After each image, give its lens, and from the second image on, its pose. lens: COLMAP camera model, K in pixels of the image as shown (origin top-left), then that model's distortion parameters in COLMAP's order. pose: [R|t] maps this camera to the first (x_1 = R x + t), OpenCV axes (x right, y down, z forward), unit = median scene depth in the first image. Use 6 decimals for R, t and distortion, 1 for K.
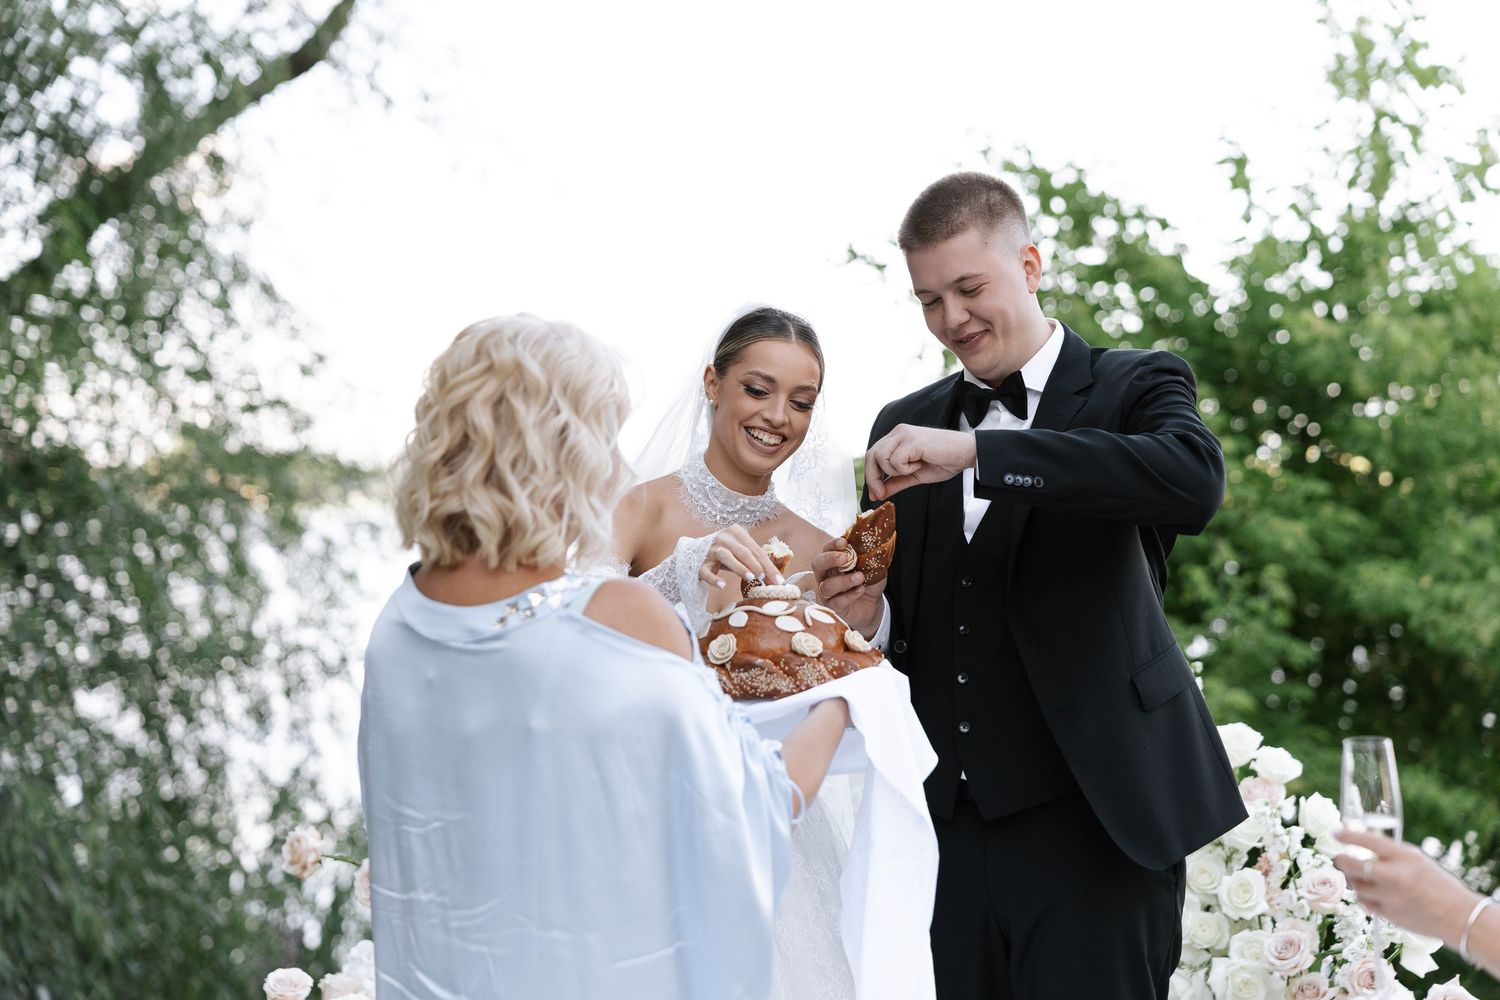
lens RADIAL K [[2919.1, 0, 755.4], [0, 2919.1, 463.2], [0, 0, 1]] dist [0.024585, 0.000000]
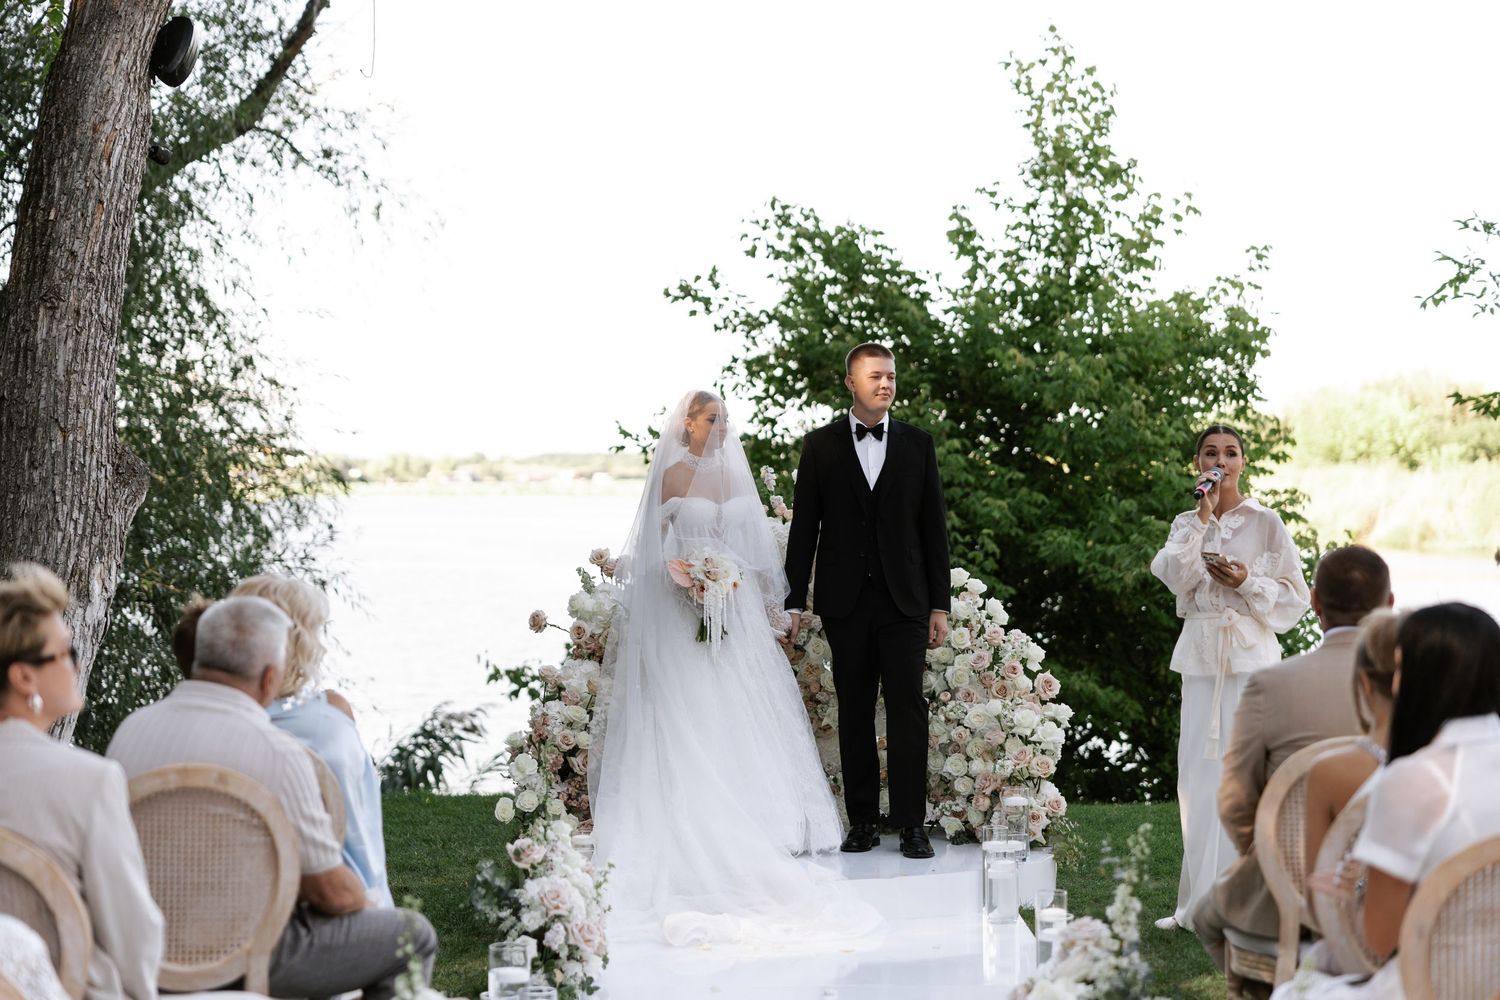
lens RADIAL K [[2919.1, 0, 743.0], [0, 2919.1, 578.1], [0, 0, 1]] dist [0.024585, 0.000000]
pose [[0.995801, 0.015432, 0.090236, -0.067233], [-0.019179, 0.998983, 0.040808, 0.003005], [-0.089514, -0.042367, 0.995084, -0.403073]]
